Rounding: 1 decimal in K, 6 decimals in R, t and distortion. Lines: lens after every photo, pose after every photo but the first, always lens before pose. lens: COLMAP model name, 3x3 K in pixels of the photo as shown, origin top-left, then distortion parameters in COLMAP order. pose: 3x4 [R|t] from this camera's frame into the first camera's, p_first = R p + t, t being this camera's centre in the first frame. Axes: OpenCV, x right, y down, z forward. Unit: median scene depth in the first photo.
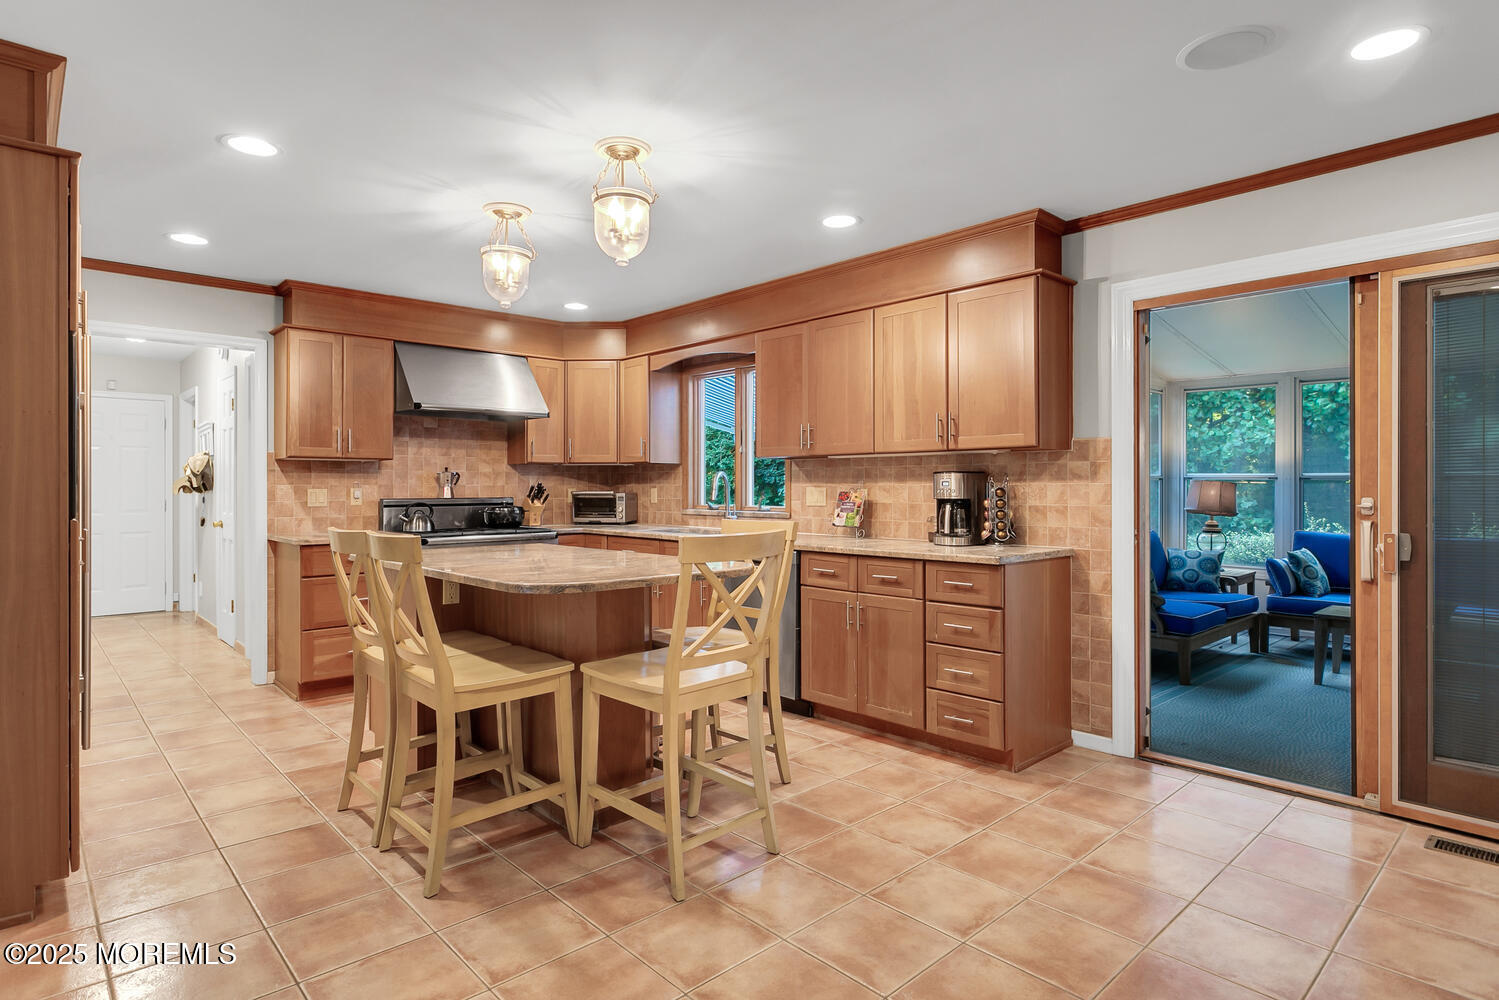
lens RADIAL K [[795.6, 0, 737.2], [0, 795.6, 489.0], [0, 0, 1]] dist [0.007284, 0.002034]
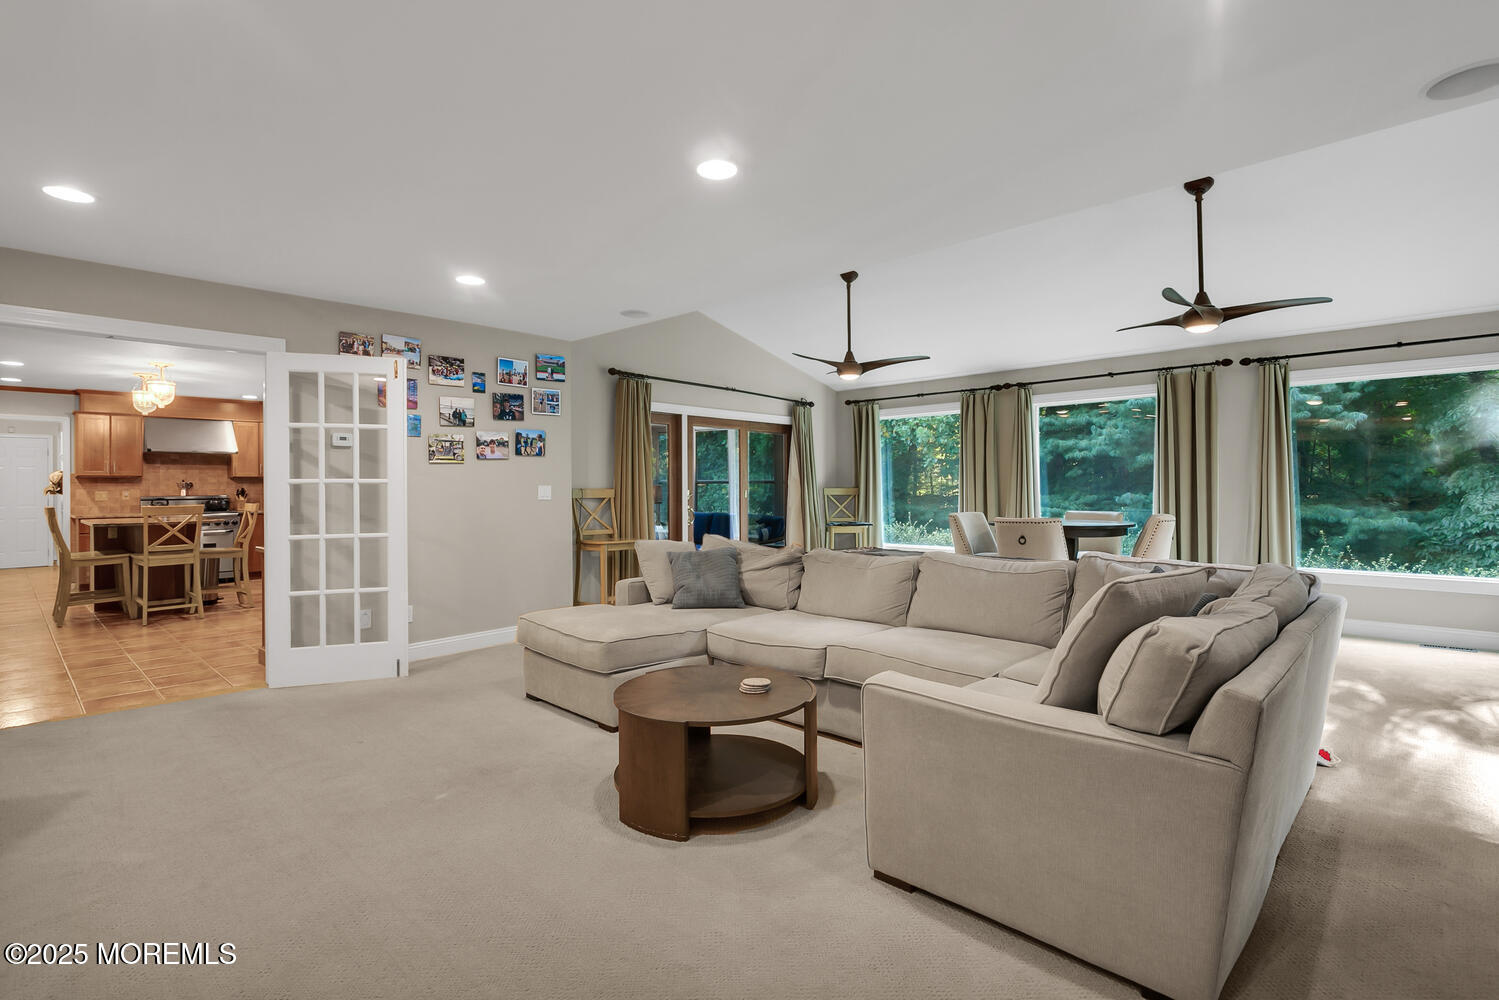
lens RADIAL K [[696.2, 0, 748.6], [0, 696.2, 488.0], [0, 0, 1]] dist [-0.003072, 0.000796]
pose [[0.996114, -0.003132, 0.088017, 0.932055], [0.003229, 0.999994, -0.000954, -0.001850], [-0.088013, 0.001235, 0.996119, -0.867682]]
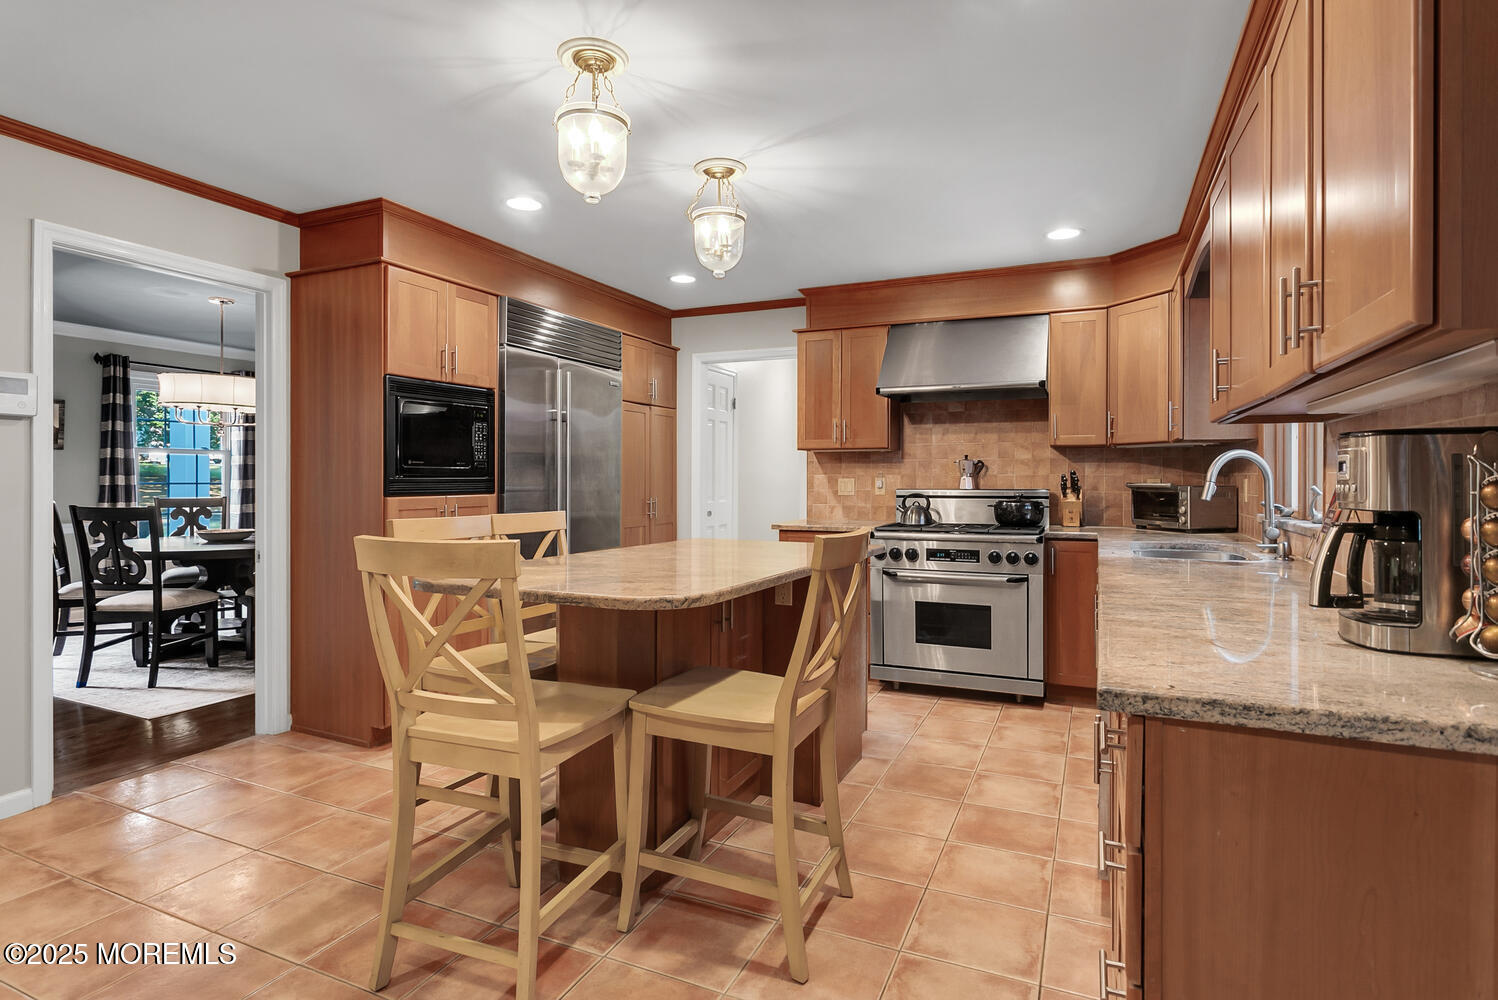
lens RADIAL K [[770.7, 0, 752.1], [0, 770.7, 481.2], [0, 0, 1]] dist [-0.001212, 0.001202]
pose [[0.402212, 0.005737, -0.915529, 0.366010], [-0.003657, 0.999982, 0.004659, -0.000827], [0.915539, 0.001474, 0.402226, 0.478777]]
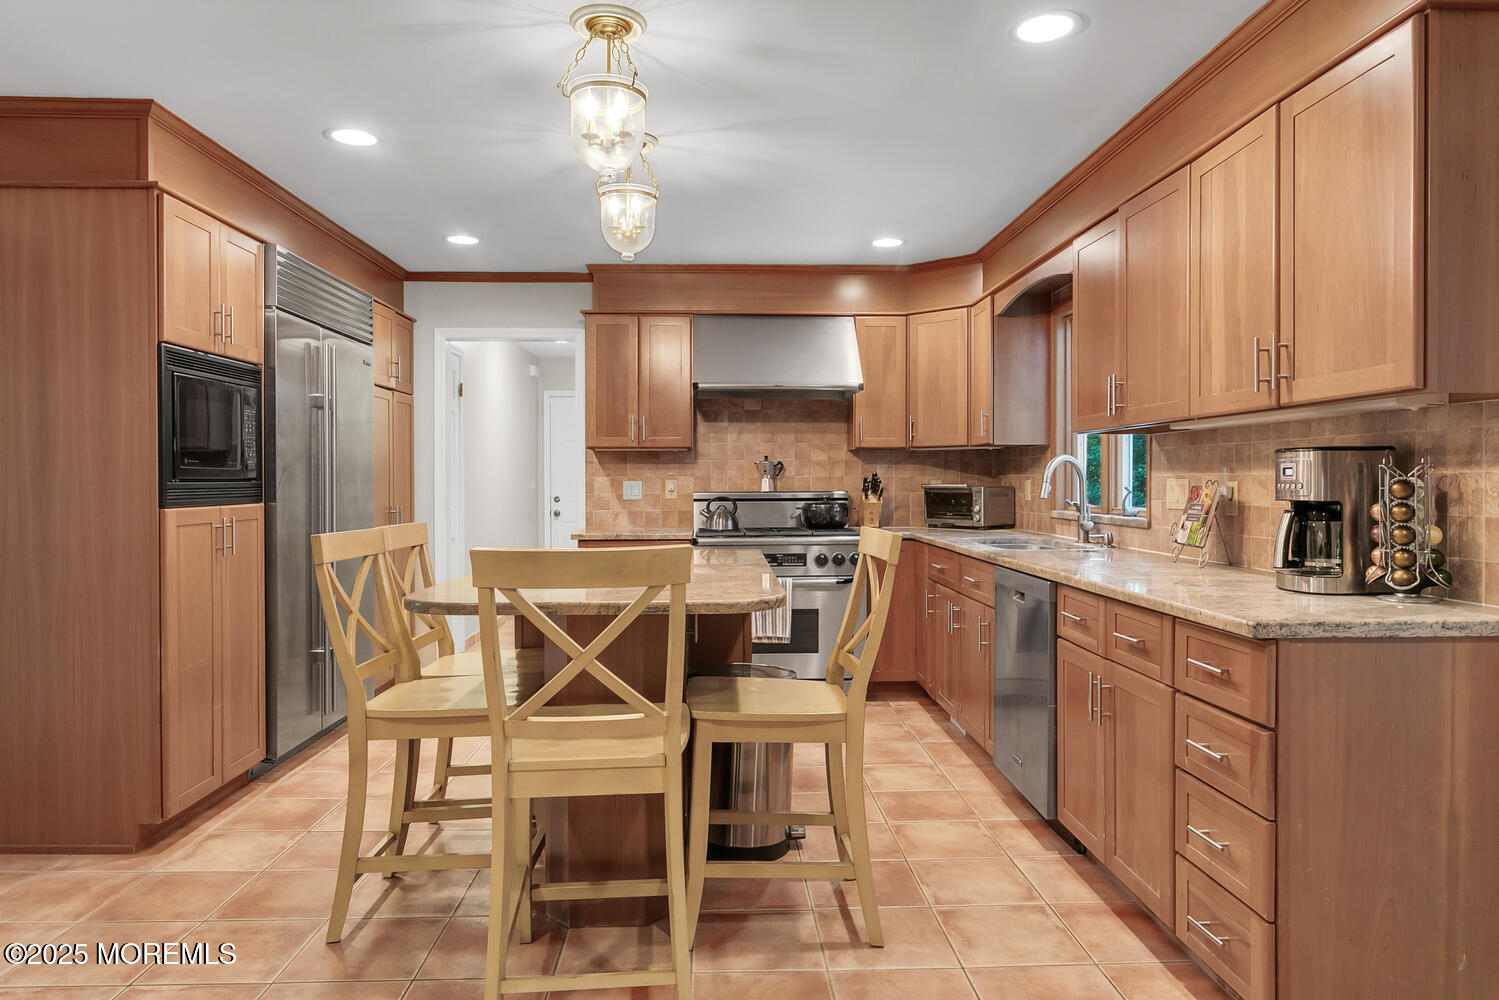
lens RADIAL K [[943.3, 0, 748.8], [0, 943.3, 490.4], [0, 0, 1]] dist [-0.002531, 0.003535]
pose [[0.767100, 0.006787, -0.641491, 0.299440], [0.000074, 0.999943, 0.010667, -0.000872], [0.641527, -0.008230, 0.767056, 0.234105]]
